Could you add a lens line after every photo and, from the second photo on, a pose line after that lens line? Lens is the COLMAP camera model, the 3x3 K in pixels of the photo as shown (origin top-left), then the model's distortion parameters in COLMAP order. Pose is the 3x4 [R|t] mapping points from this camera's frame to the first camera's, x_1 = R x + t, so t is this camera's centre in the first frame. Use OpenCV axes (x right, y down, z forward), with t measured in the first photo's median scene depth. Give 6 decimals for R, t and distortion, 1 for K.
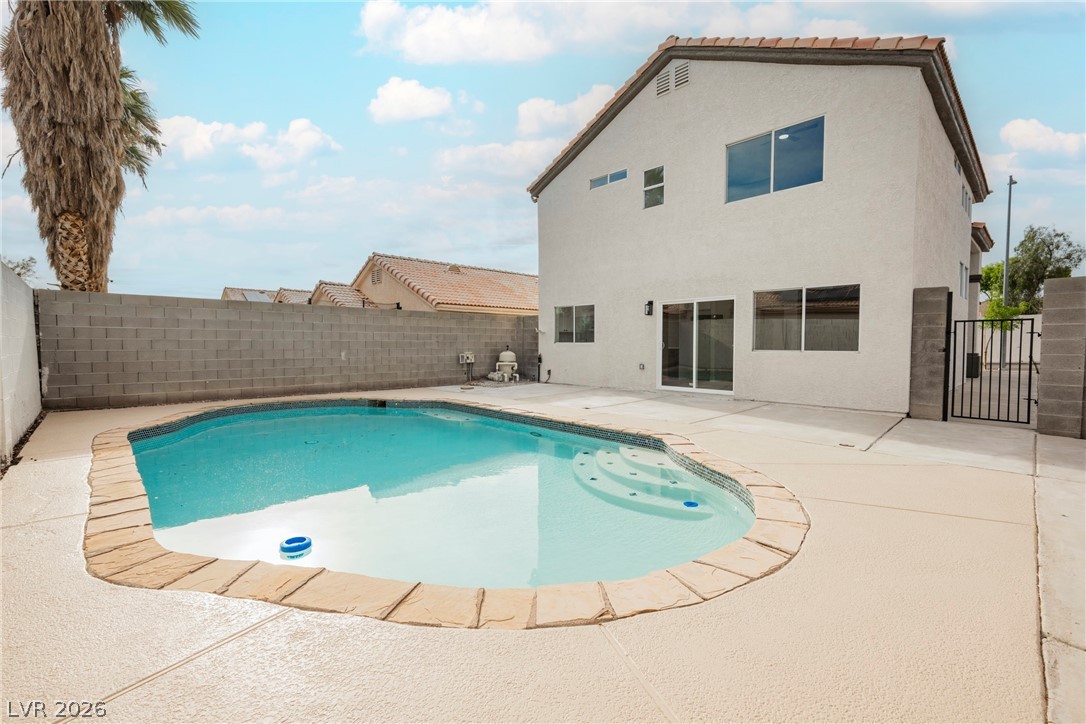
lens RADIAL K [[469.9, 0, 543.0], [0, 469.9, 362.0], [0, 0, 1]] dist [0.001313, 0.000004]
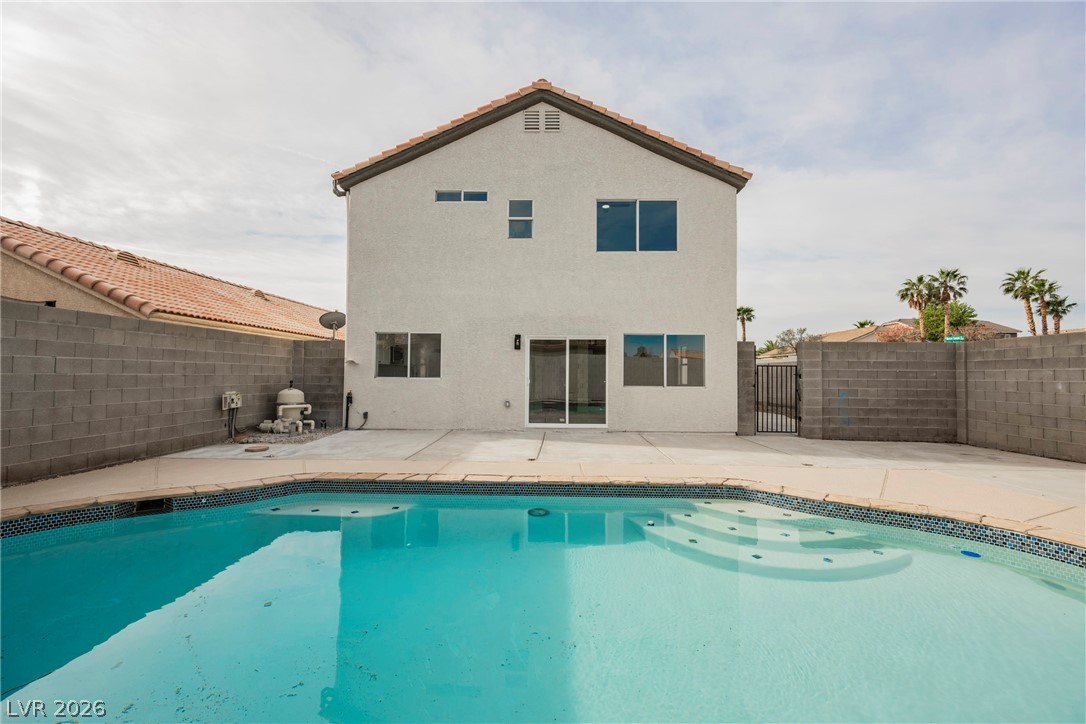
lens RADIAL K [[424.0, 0, 543.0], [0, 424.0, 362.0], [0, 0, 1]] dist [-0.002175, -0.000474]
pose [[0.701753, 0.026233, 0.711937, -0.342365], [0.021048, 0.998122, -0.057526, -0.023898], [-0.712109, 0.055354, 0.699883, 0.361095]]
